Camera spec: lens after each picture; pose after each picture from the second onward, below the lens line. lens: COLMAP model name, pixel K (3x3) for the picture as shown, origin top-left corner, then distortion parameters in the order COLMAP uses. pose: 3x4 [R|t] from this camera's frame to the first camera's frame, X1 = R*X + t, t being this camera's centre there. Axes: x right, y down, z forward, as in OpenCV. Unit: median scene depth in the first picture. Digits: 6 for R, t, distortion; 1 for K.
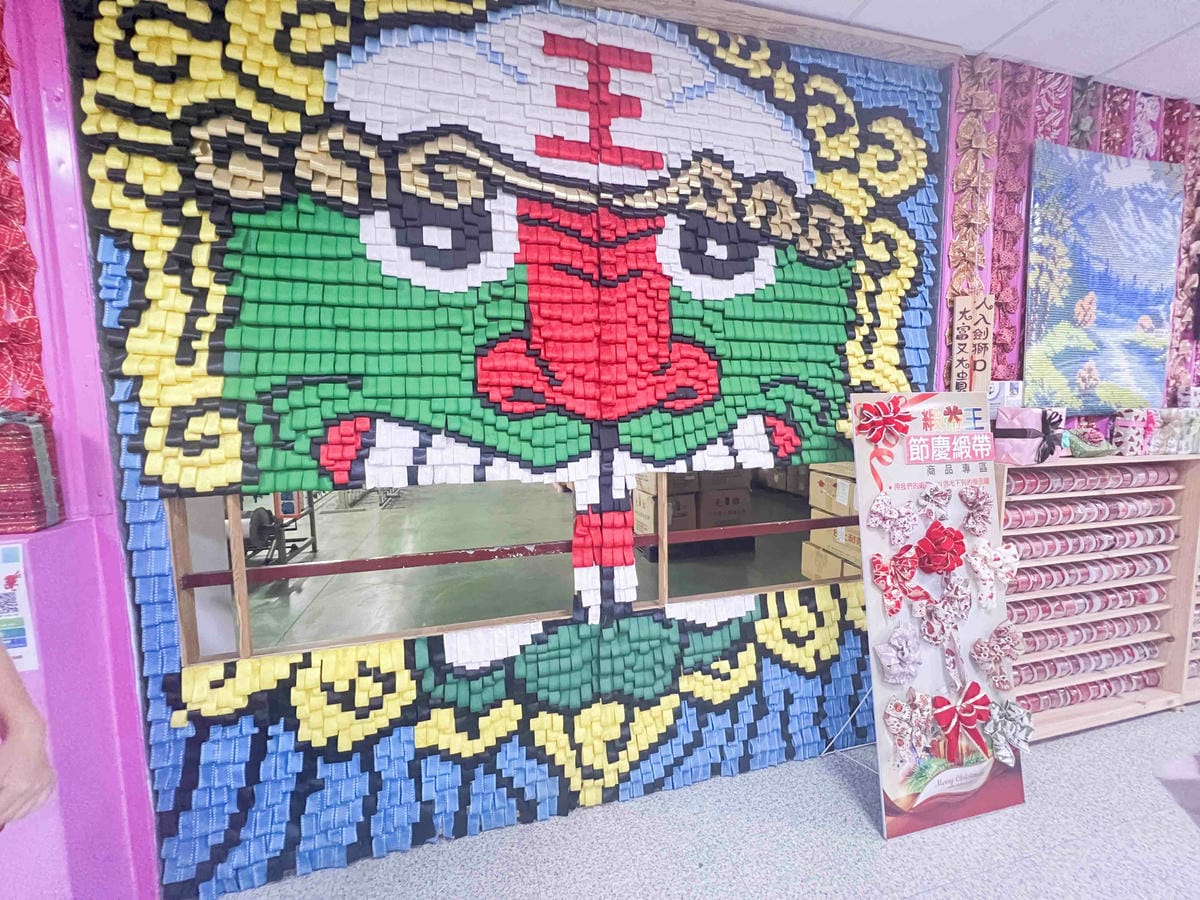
lens RADIAL K [[480.4, 0, 600.2], [0, 480.4, 446.9], [0, 0, 1]] dist [0.000900, 0.000036]
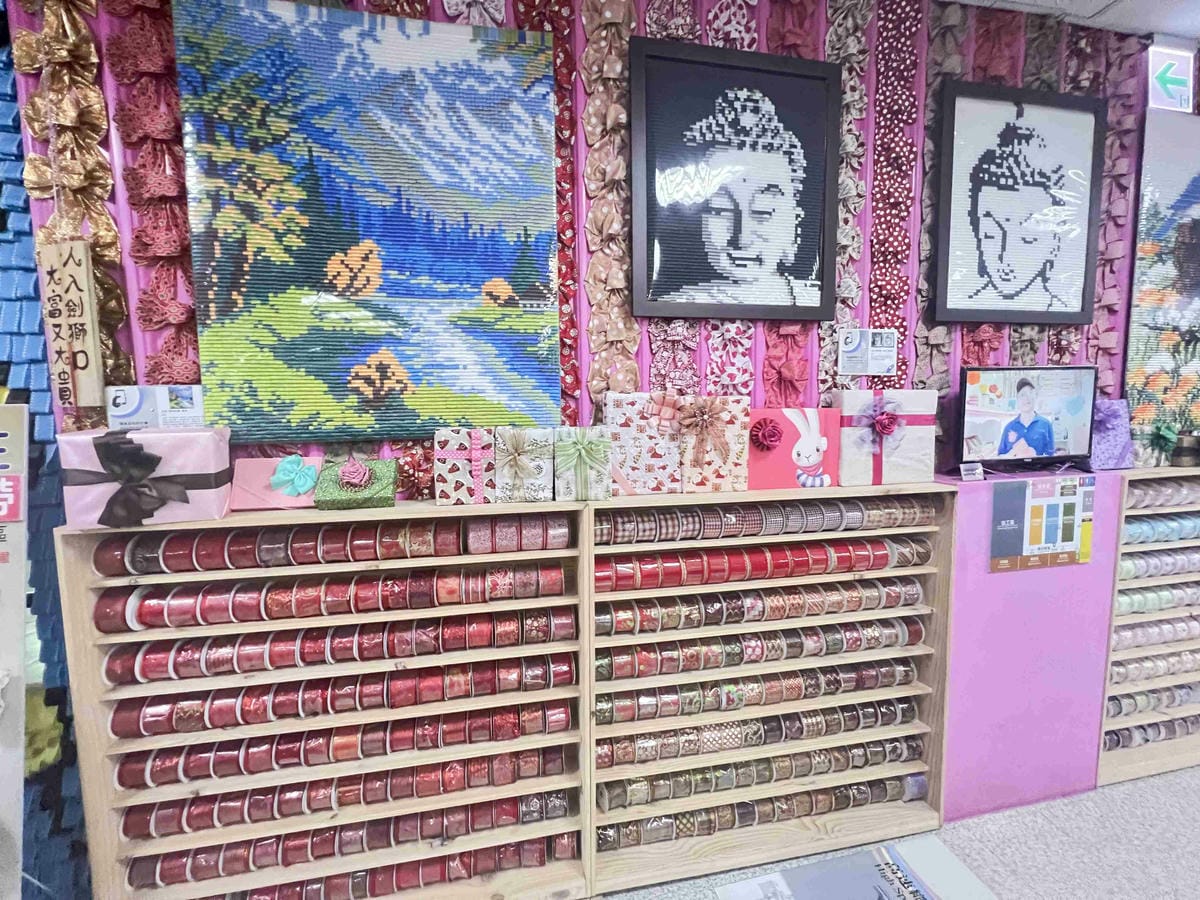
lens RADIAL K [[516.1, 0, 600.3], [0, 516.1, 453.2], [0, 0, 1]] dist [-0.000126, 0.000104]
pose [[0.998663, 0.000961, -0.051678, 1.364348], [-0.001116, 0.999995, -0.002980, -0.047317], [0.051675, 0.003034, 0.998659, 0.357551]]
